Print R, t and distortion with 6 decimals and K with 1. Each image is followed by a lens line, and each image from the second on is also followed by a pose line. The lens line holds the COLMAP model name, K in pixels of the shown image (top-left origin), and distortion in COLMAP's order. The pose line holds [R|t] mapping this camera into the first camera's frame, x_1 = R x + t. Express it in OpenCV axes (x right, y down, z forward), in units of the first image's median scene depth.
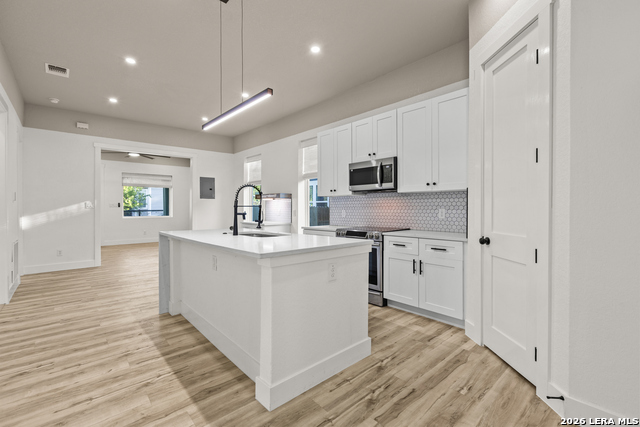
lens RADIAL K [[283.3, 0, 316.1], [0, 283.3, 209.6], [0, 0, 1]] dist [-0.000600, -0.000703]
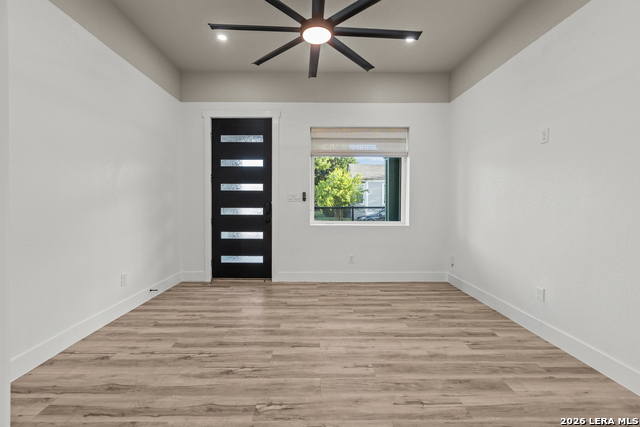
lens RADIAL K [[283.3, 0, 316.1], [0, 283.3, 209.6], [0, 0, 1]] dist [-0.000600, -0.000703]
pose [[0.756777, 0.017830, -0.653430, -0.823534], [-0.010912, 0.999833, 0.014644, -0.003754], [0.653582, -0.003952, 0.756845, 1.449267]]
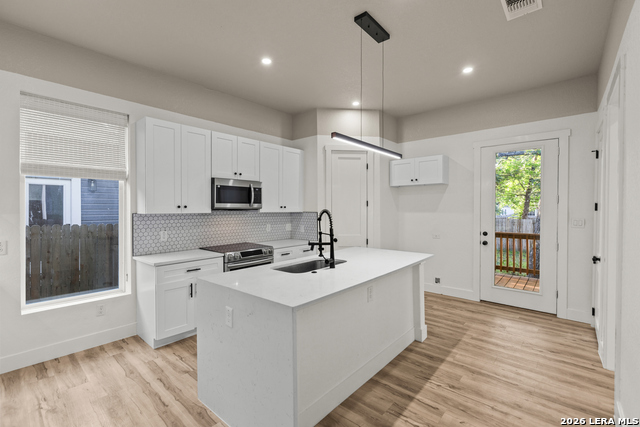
lens RADIAL K [[283.3, 0, 316.1], [0, 283.3, 209.6], [0, 0, 1]] dist [-0.000600, -0.000703]
pose [[-0.119905, -0.002298, 0.992783, -0.779081], [0.004415, 0.999986, 0.002848, -0.063074], [-0.992776, 0.004725, -0.119893, 0.776803]]
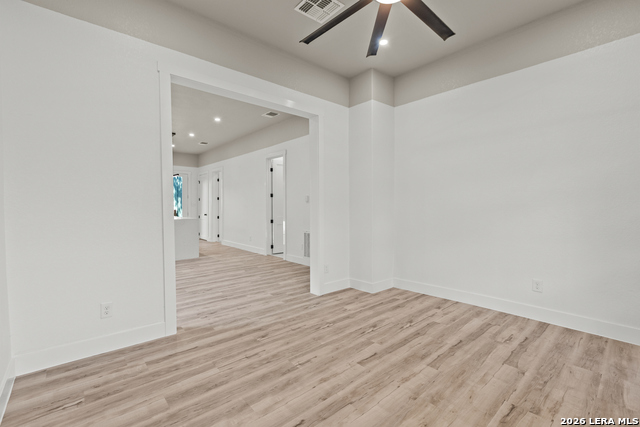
lens RADIAL K [[283.3, 0, 316.1], [0, 283.3, 209.6], [0, 0, 1]] dist [-0.000600, -0.000703]
pose [[-0.999972, 0.002840, 0.006885, -1.105073], [0.002968, 0.999822, 0.018645, -0.018370], [-0.006831, 0.018665, -0.999802, 2.388768]]
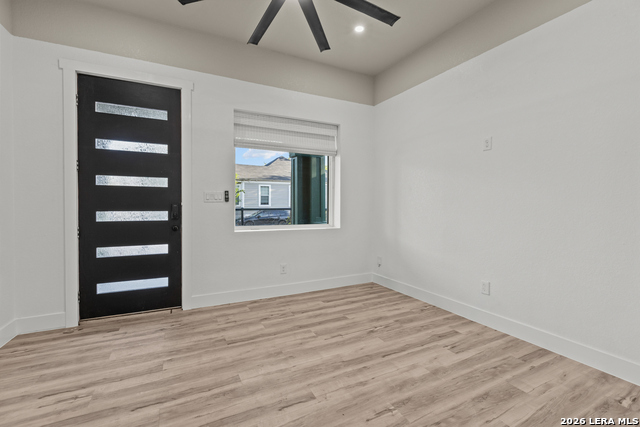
lens RADIAL K [[283.3, 0, 316.1], [0, 283.3, 209.6], [0, 0, 1]] dist [-0.000600, -0.000703]
pose [[0.968085, 0.008161, -0.250490, -1.074645], [-0.007066, 0.999961, 0.005268, -0.002672], [0.250523, -0.003330, 0.968105, 1.475886]]
